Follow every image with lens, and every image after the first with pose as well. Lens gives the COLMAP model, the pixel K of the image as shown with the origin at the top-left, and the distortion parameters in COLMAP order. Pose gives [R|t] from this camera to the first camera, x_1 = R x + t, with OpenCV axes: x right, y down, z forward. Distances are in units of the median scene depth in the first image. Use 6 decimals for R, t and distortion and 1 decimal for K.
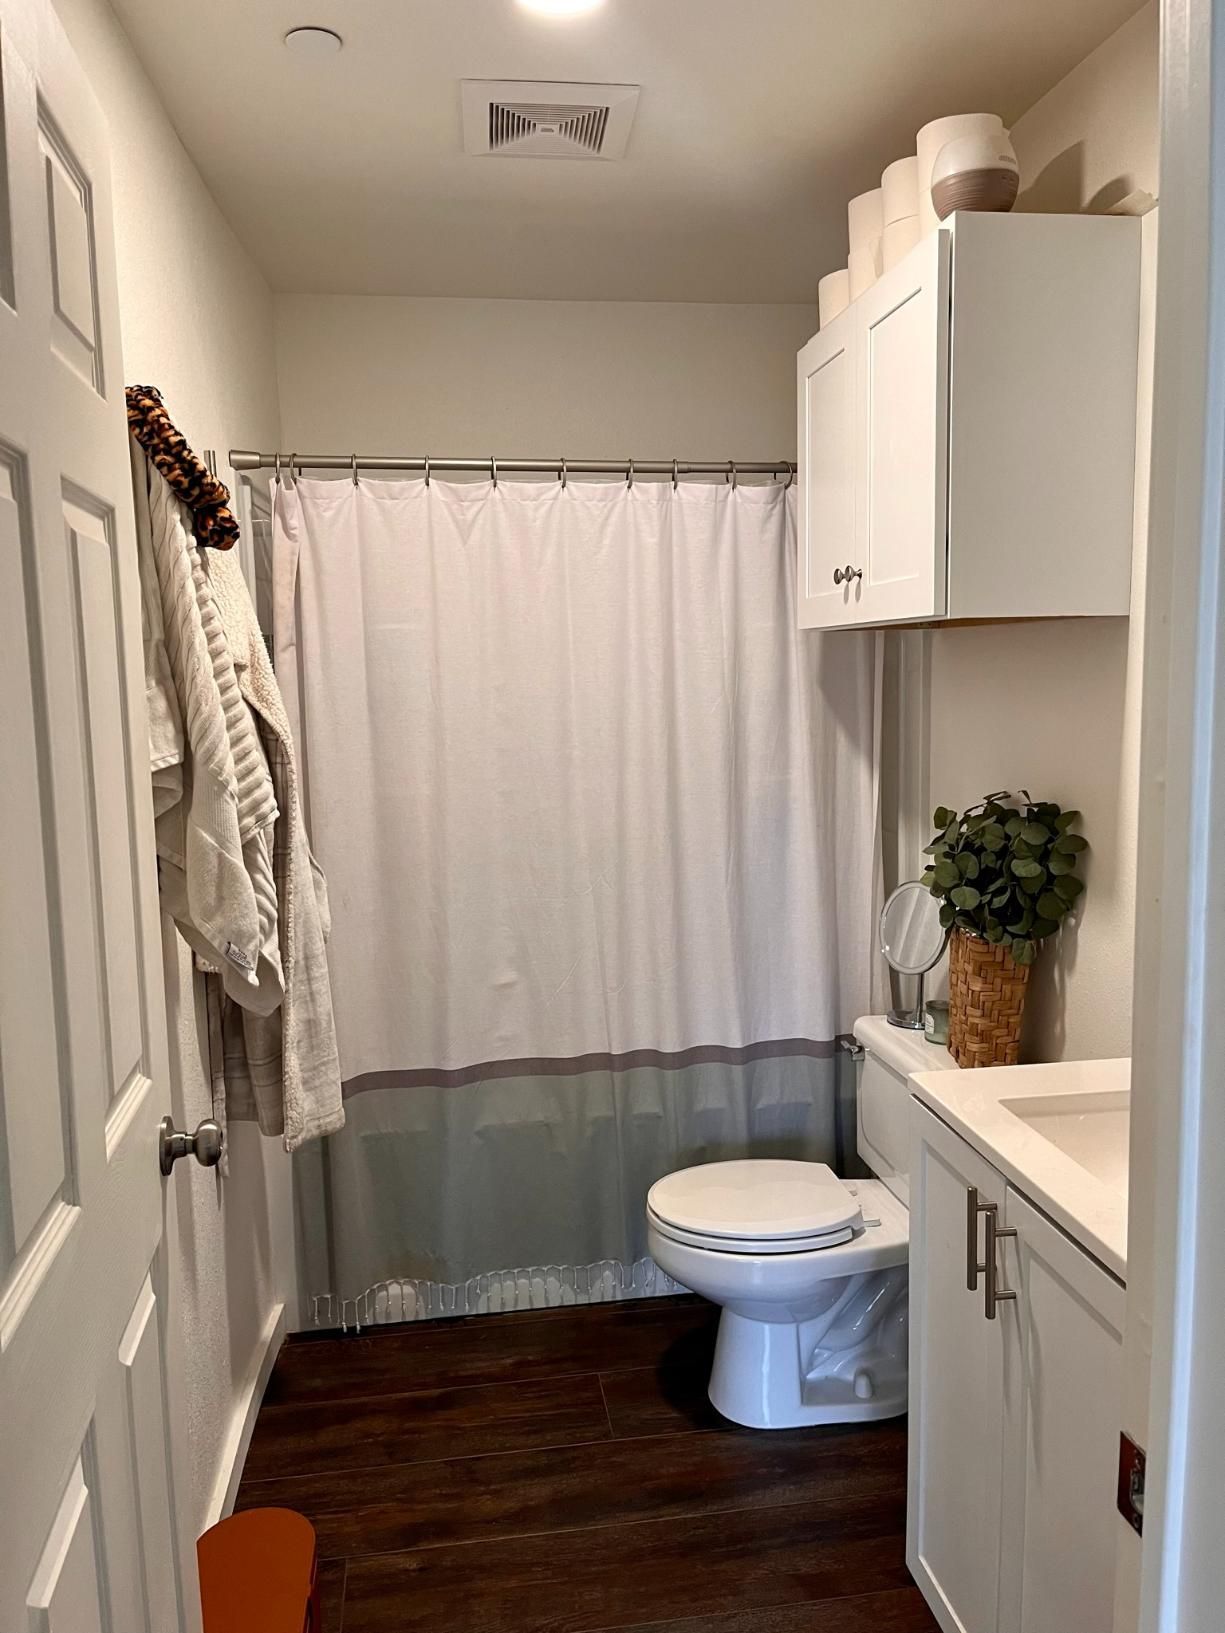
lens RADIAL K [[1250.1, 0, 612.5], [0, 1250.1, 816.5], [0, 0, 1]] dist [0.051565, -0.082162]
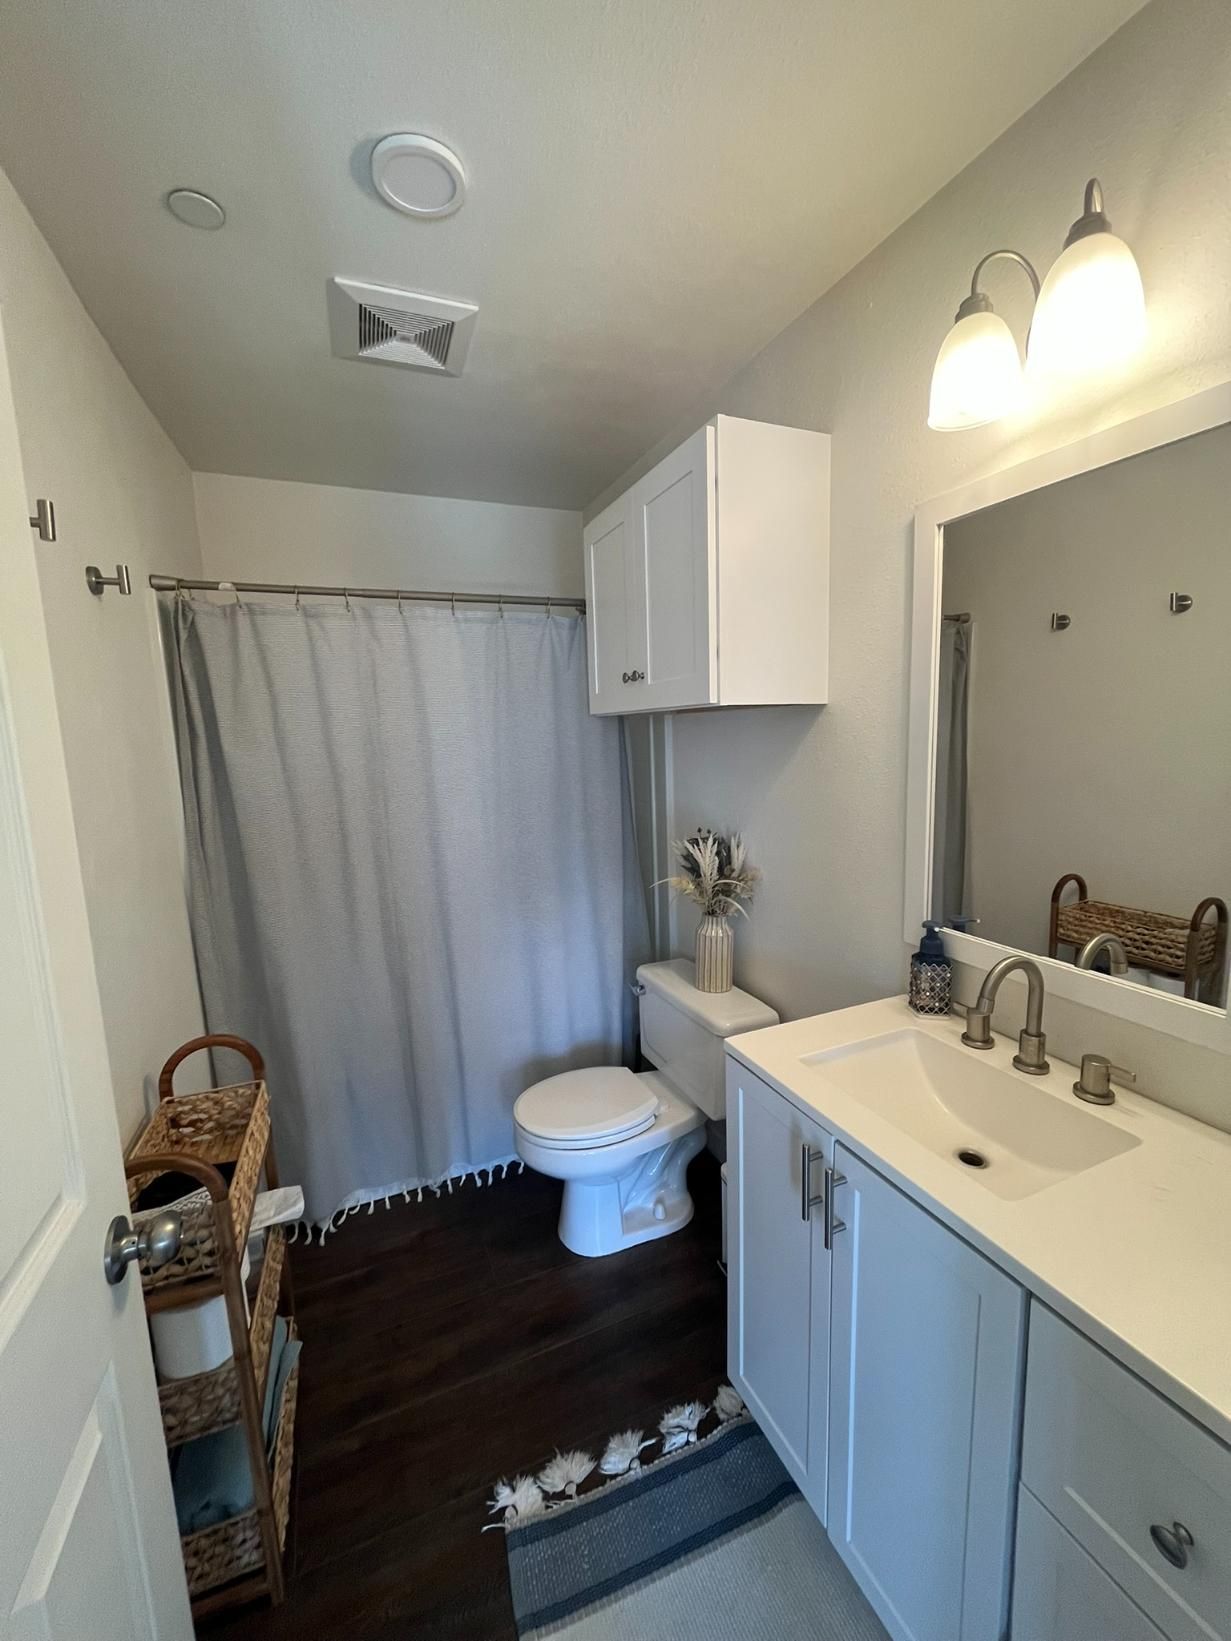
lens RADIAL K [[663.3, 0, 614.4], [0, 663.3, 822.7], [0, 0, 1]] dist [-0.003854, -0.000331]
pose [[0.961730, -0.047018, 0.269933, -0.049644], [0.042006, 0.998821, 0.024318, -0.041170], [-0.270758, -0.012049, 0.962572, 0.250642]]
